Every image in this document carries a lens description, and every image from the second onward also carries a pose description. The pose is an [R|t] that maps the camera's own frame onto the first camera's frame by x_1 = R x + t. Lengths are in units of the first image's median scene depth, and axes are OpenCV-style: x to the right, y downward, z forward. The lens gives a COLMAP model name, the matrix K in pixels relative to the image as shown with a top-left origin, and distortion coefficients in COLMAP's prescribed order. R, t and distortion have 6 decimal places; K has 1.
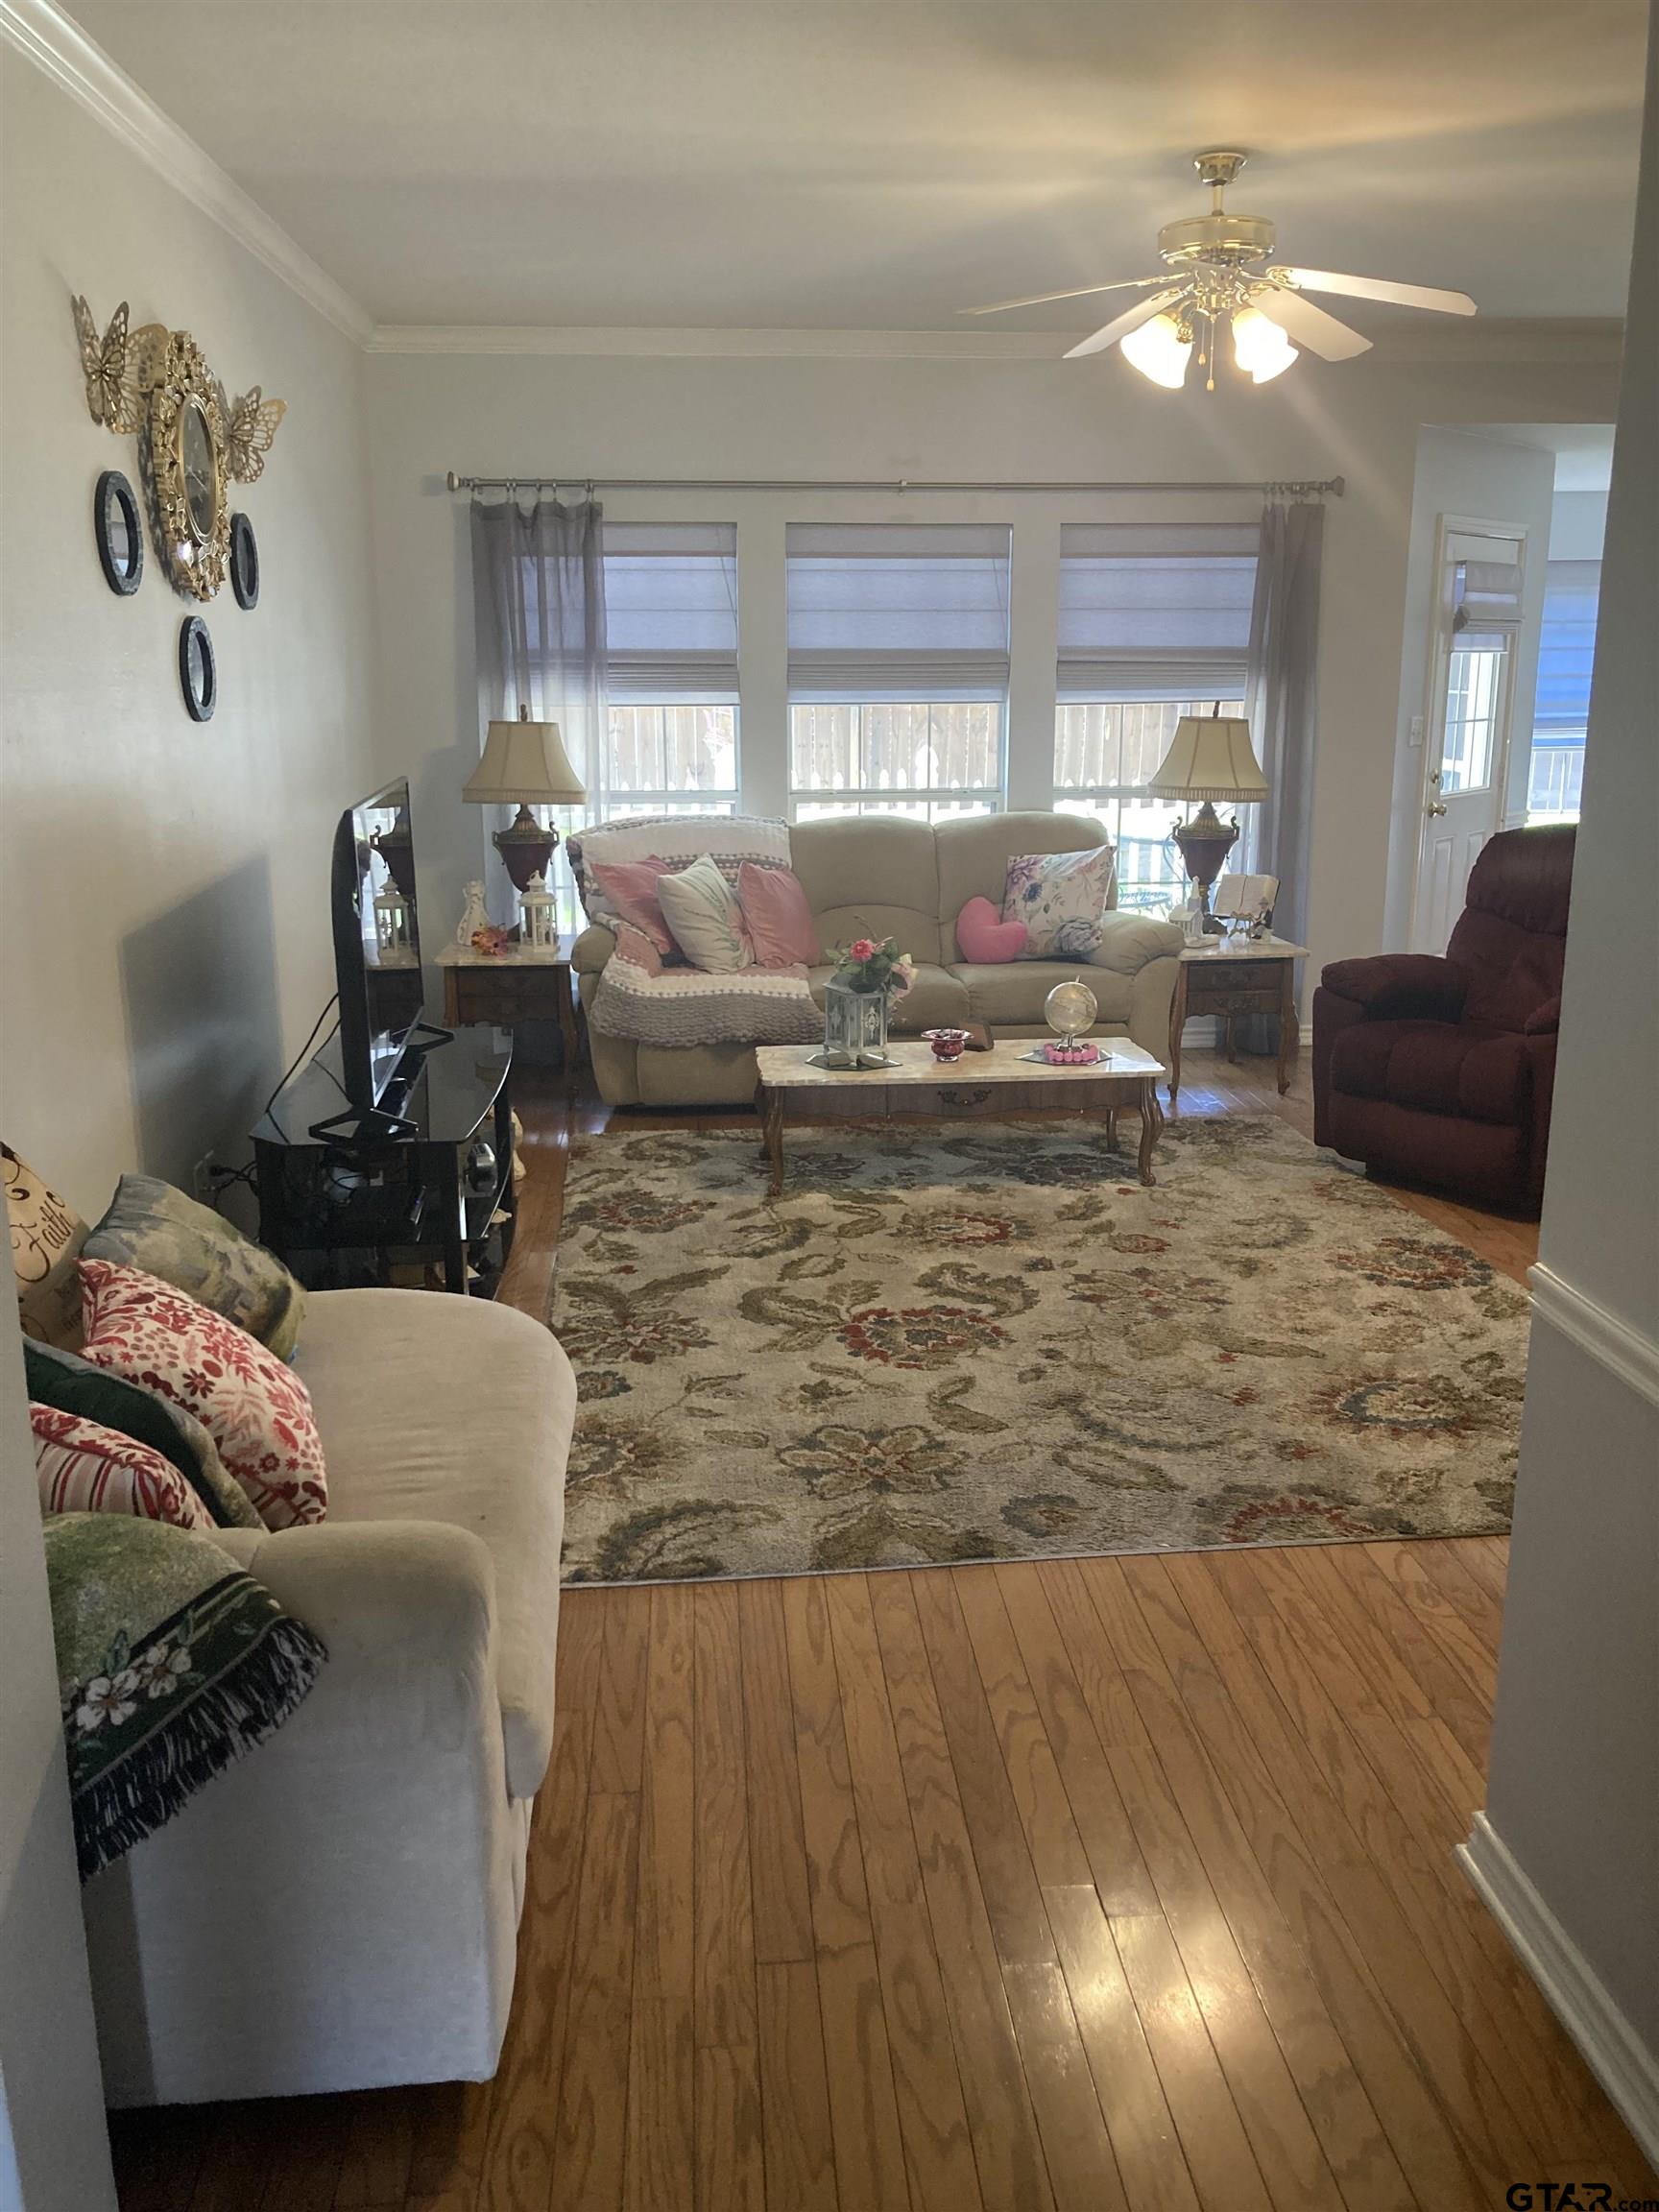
lens RADIAL K [[1762.6, 0, 836.3], [0, 1762.6, 1106.8], [0, 0, 1]] dist [0.117326, -0.372065]
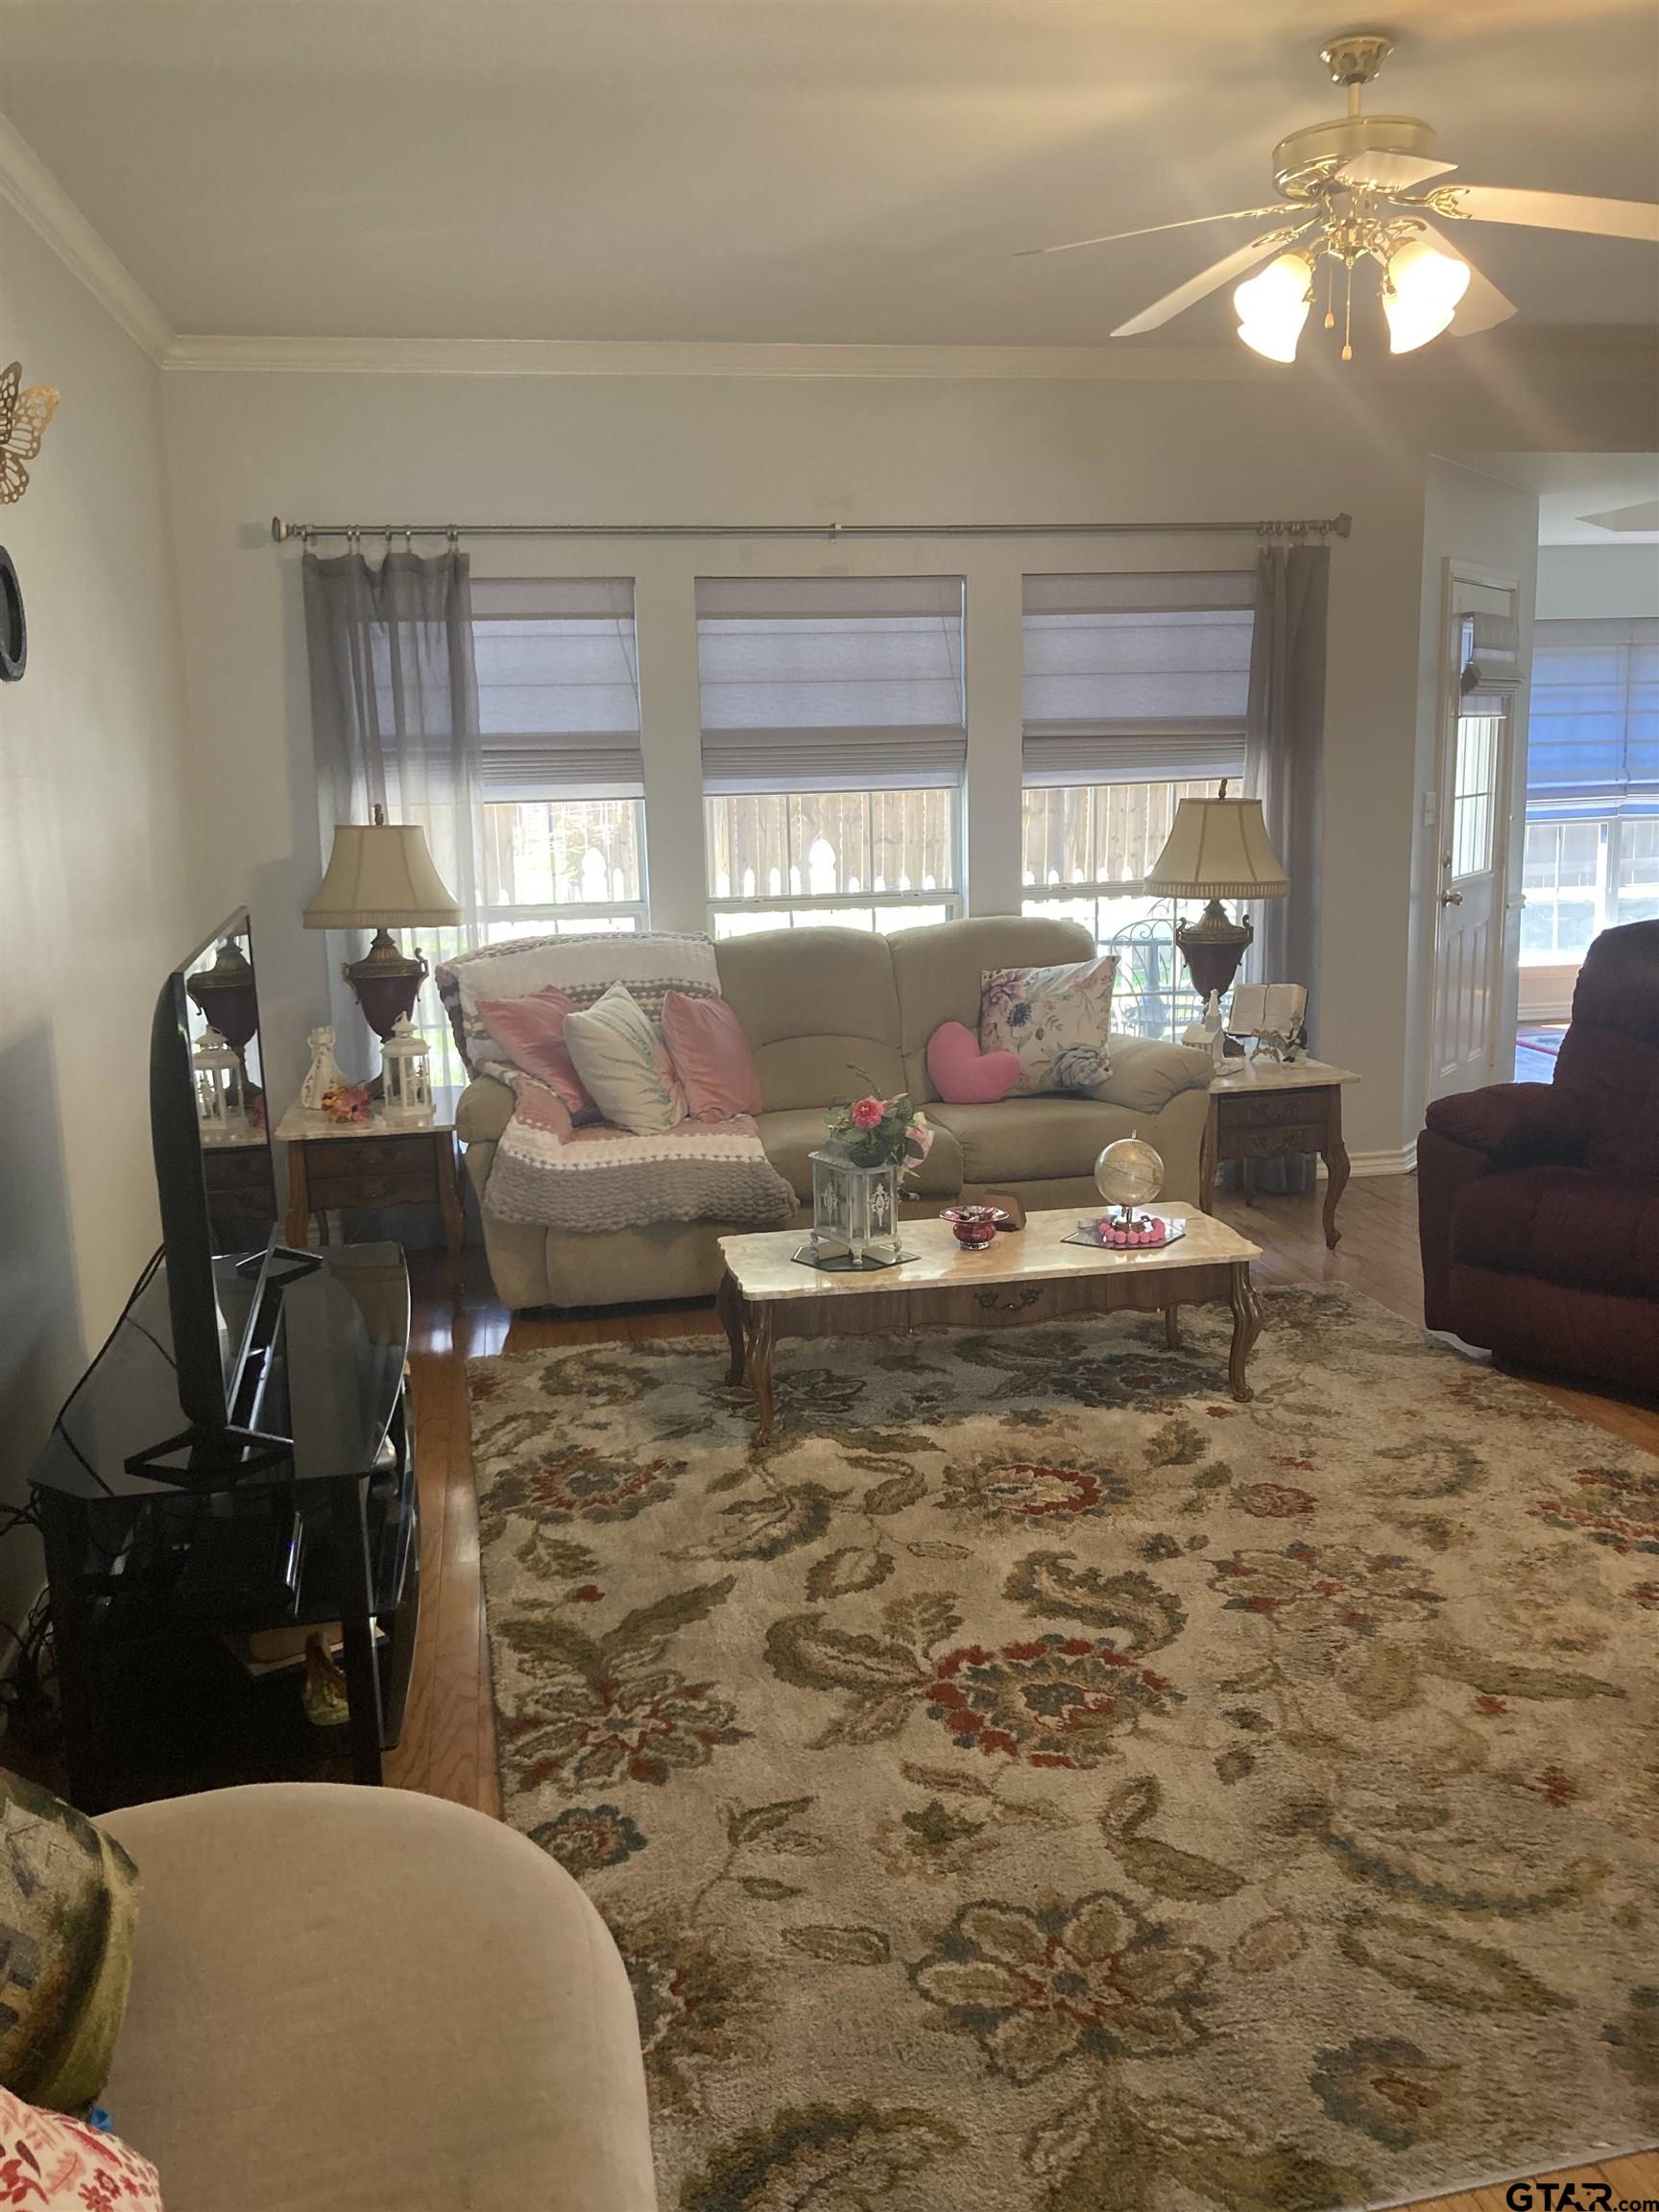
lens RADIAL K [[1812.0, 0, 821.5], [0, 1812.0, 1097.7], [0, 0, 1]] dist [0.041521, -0.047644]
pose [[0.995056, -0.040128, 0.090843, -0.074508], [0.045277, 0.997440, -0.055348, -0.053028], [-0.088389, 0.059188, 0.994326, 0.232529]]
